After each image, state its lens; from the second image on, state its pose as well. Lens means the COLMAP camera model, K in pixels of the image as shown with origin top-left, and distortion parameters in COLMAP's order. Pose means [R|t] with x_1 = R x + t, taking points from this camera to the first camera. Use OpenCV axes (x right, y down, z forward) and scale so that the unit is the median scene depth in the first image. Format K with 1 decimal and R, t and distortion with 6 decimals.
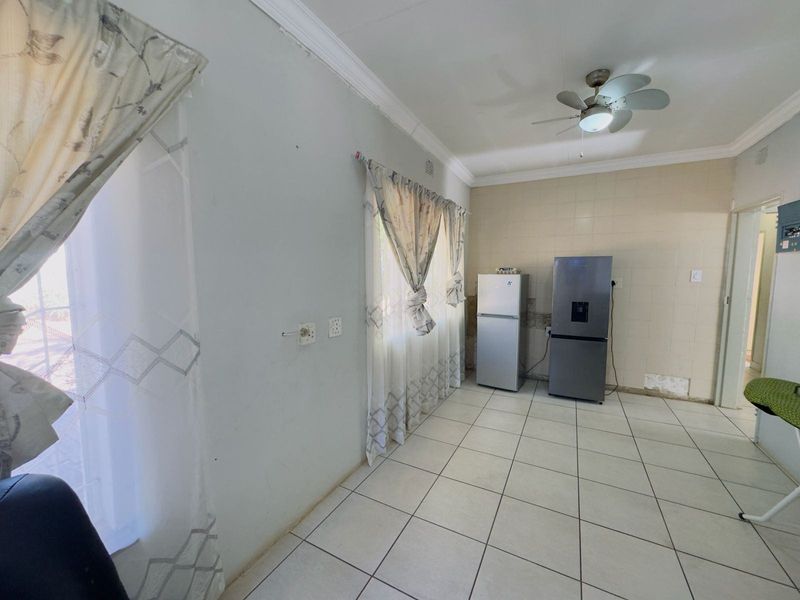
lens RADIAL K [[315.6, 0, 400.0], [0, 315.6, 300.0], [0, 0, 1]] dist [-0.054634, -0.000034]
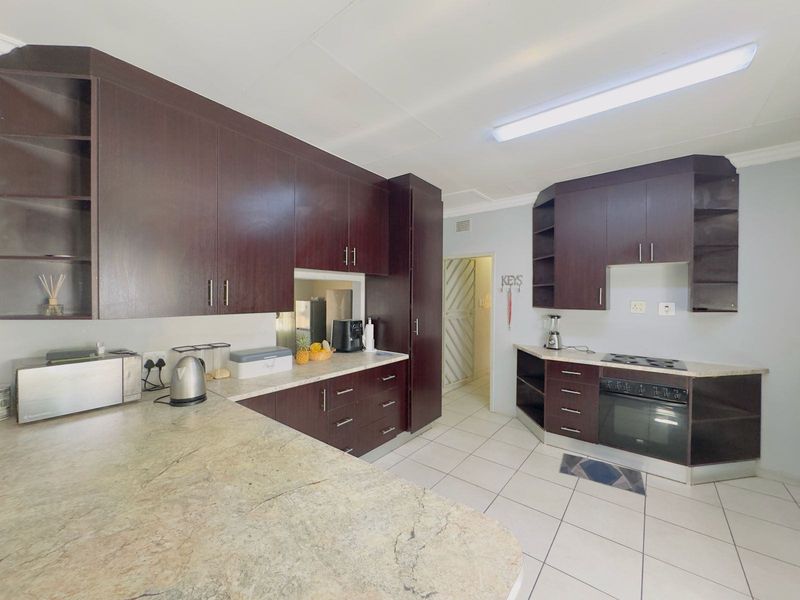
lens RADIAL K [[319.9, 0, 398.4], [0, 319.9, 299.7], [0, 0, 1]] dist [-0.003065, -0.000223]
pose [[0.984597, 0.005869, -0.174739, 1.517571], [-0.018985, 0.997116, -0.073481, 0.022594], [0.173804, 0.075667, 0.981869, -0.576131]]
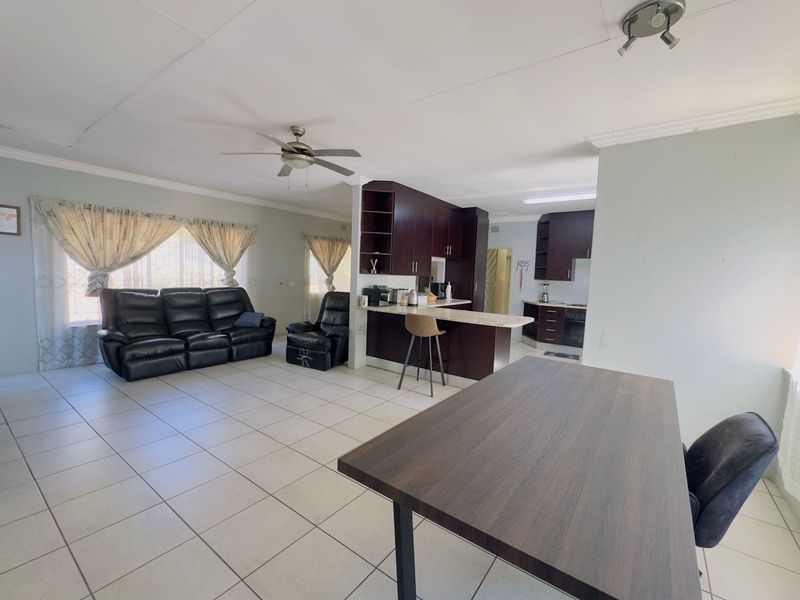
lens RADIAL K [[350.9, 0, 400.0], [0, 350.9, 300.0], [0, 0, 1]] dist [-0.000847, -0.000516]
pose [[0.990661, 0.044769, -0.128787, 1.143181], [-0.045917, 0.998927, -0.005958, 0.180047], [0.128382, 0.011816, 0.991654, -2.067883]]
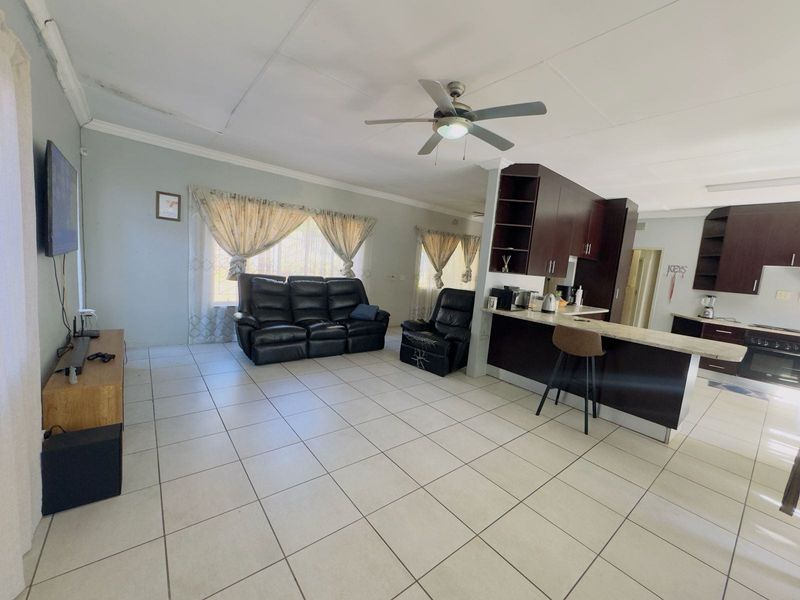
lens RADIAL K [[319.9, 0, 398.4], [0, 319.9, 299.7], [0, 0, 1]] dist [-0.003065, -0.000223]
pose [[0.921064, 0.119224, -0.370712, 0.838720], [-0.114639, 0.992809, 0.034464, 0.165037], [0.372155, 0.010755, 0.928108, -1.763058]]
